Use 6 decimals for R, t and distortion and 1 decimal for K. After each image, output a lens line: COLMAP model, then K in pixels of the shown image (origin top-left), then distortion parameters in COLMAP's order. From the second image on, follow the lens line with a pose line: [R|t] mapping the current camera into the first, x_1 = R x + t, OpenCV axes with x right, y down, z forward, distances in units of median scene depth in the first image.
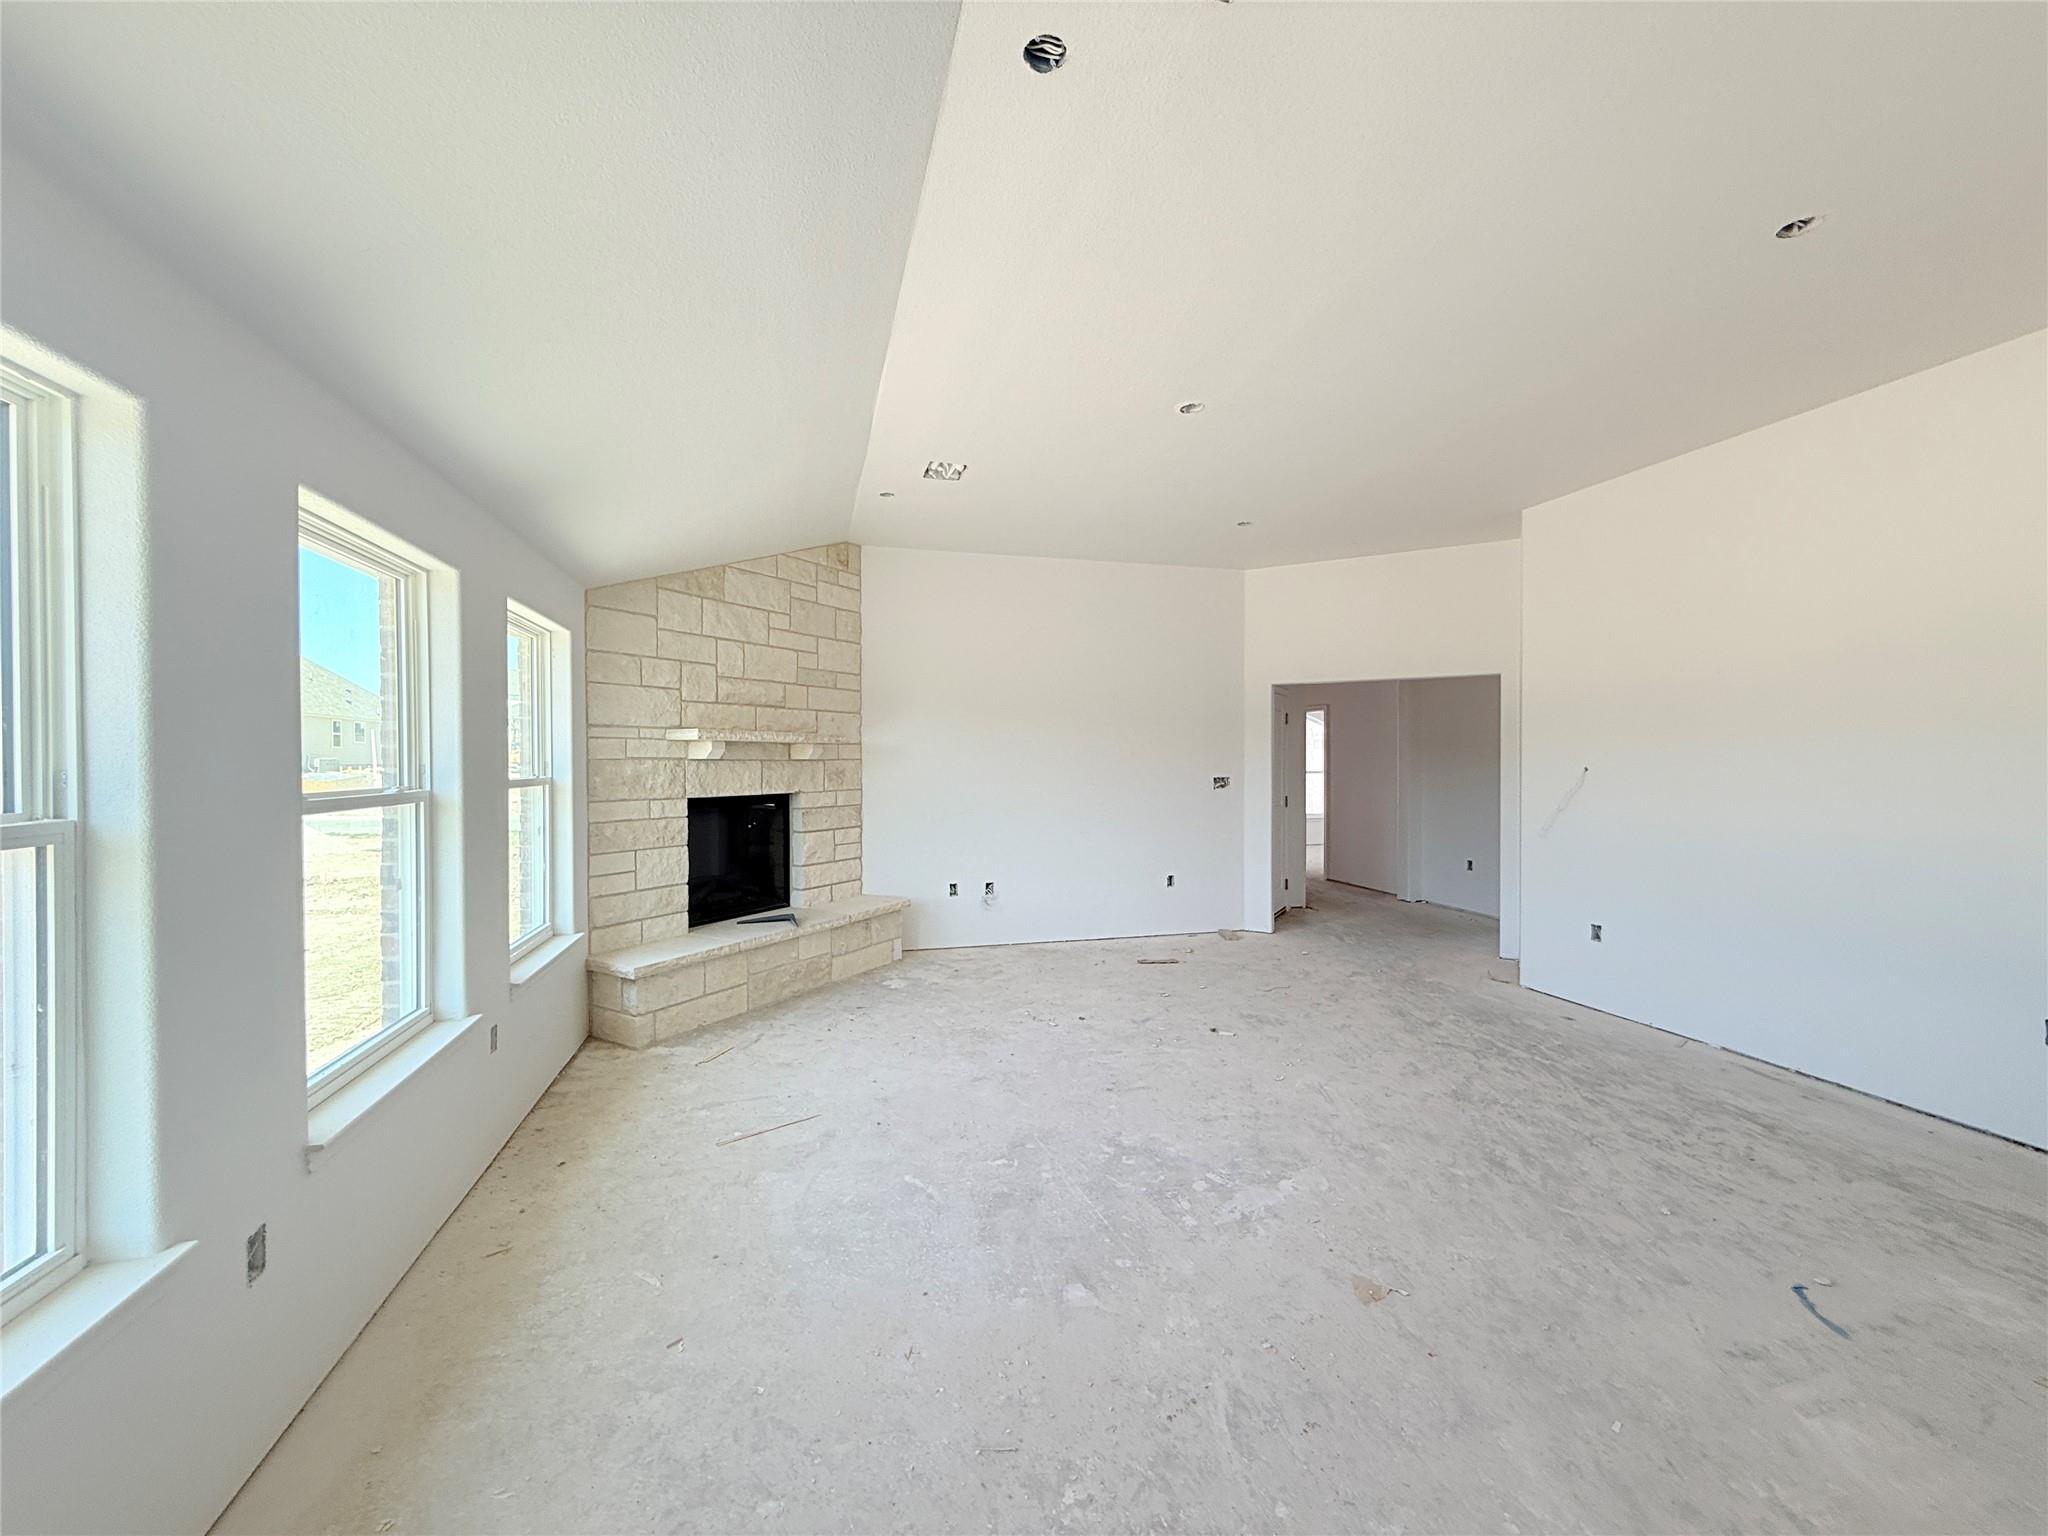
lens RADIAL K [[826.4, 0, 1022.0], [0, 826.4, 768.3], [0, 0, 1]] dist [-0.000324, -0.000219]
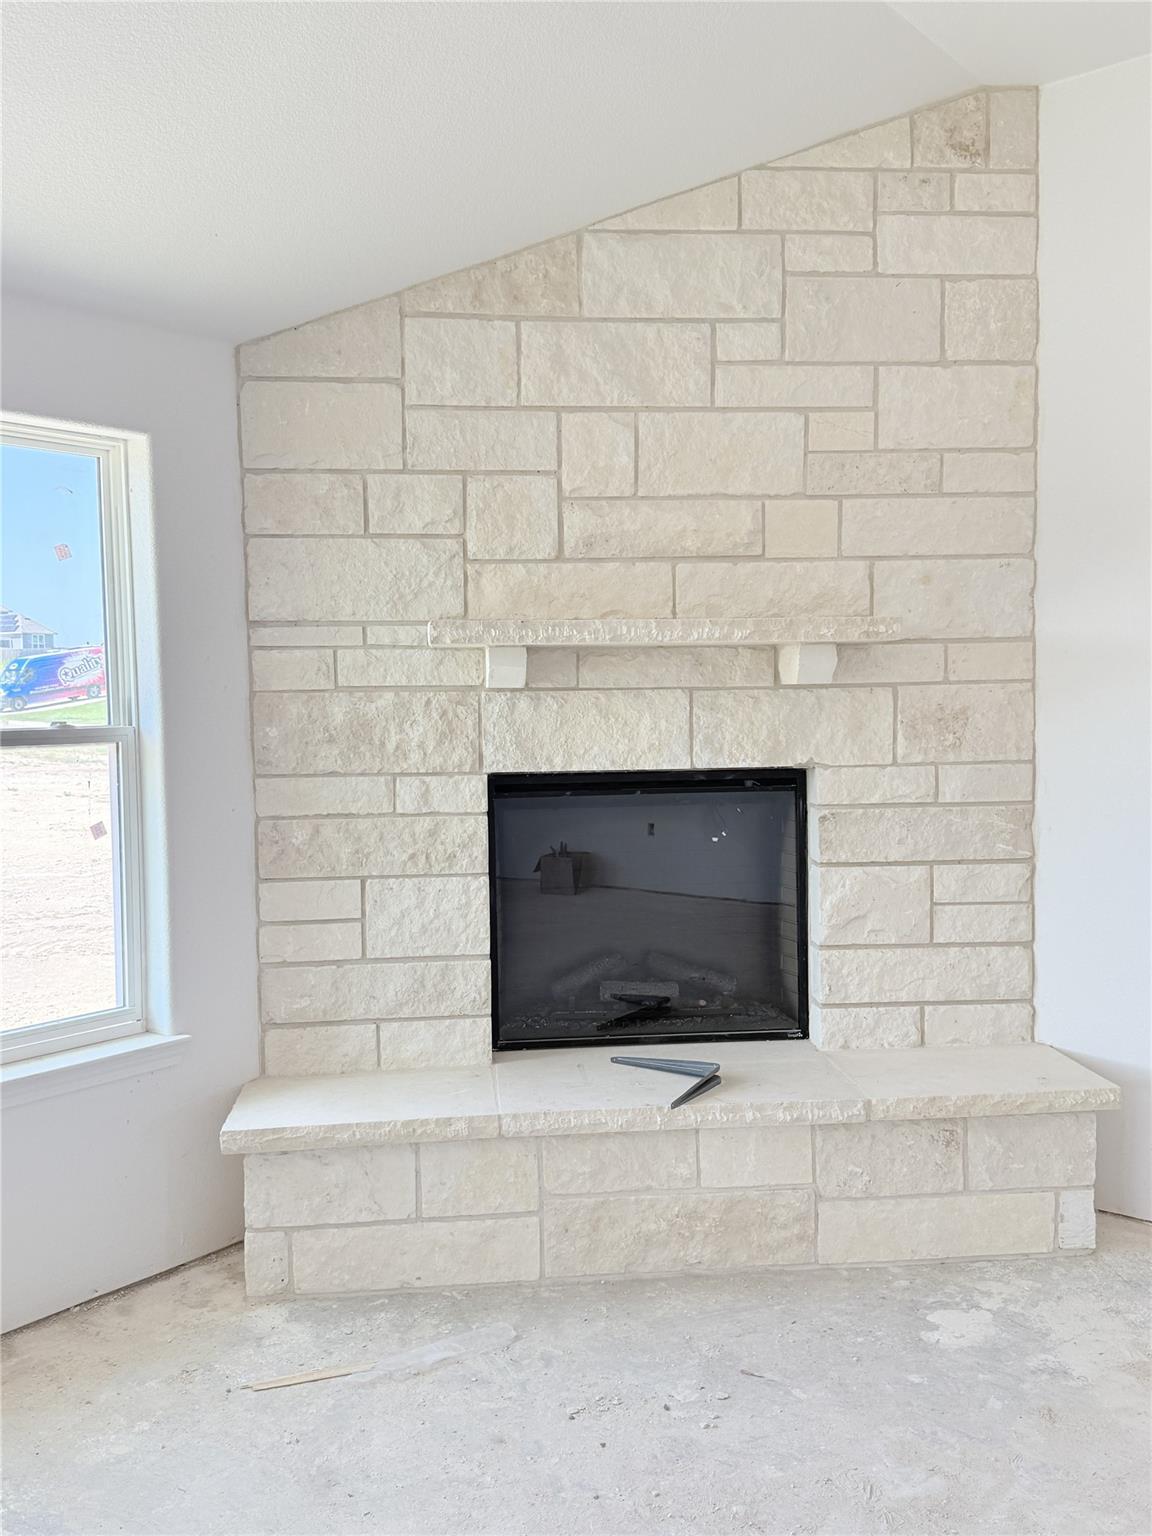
lens RADIAL K [[1383.1, 0, 567.8], [0, 1383.1, 768.3], [0, 0, 1]] dist [0.084354, -0.119433]
pose [[0.582826, 0.042944, -0.811462, 0.235200], [0.004112, 0.998434, 0.055792, -0.008850], [0.812587, -0.035854, 0.581737, 0.567580]]
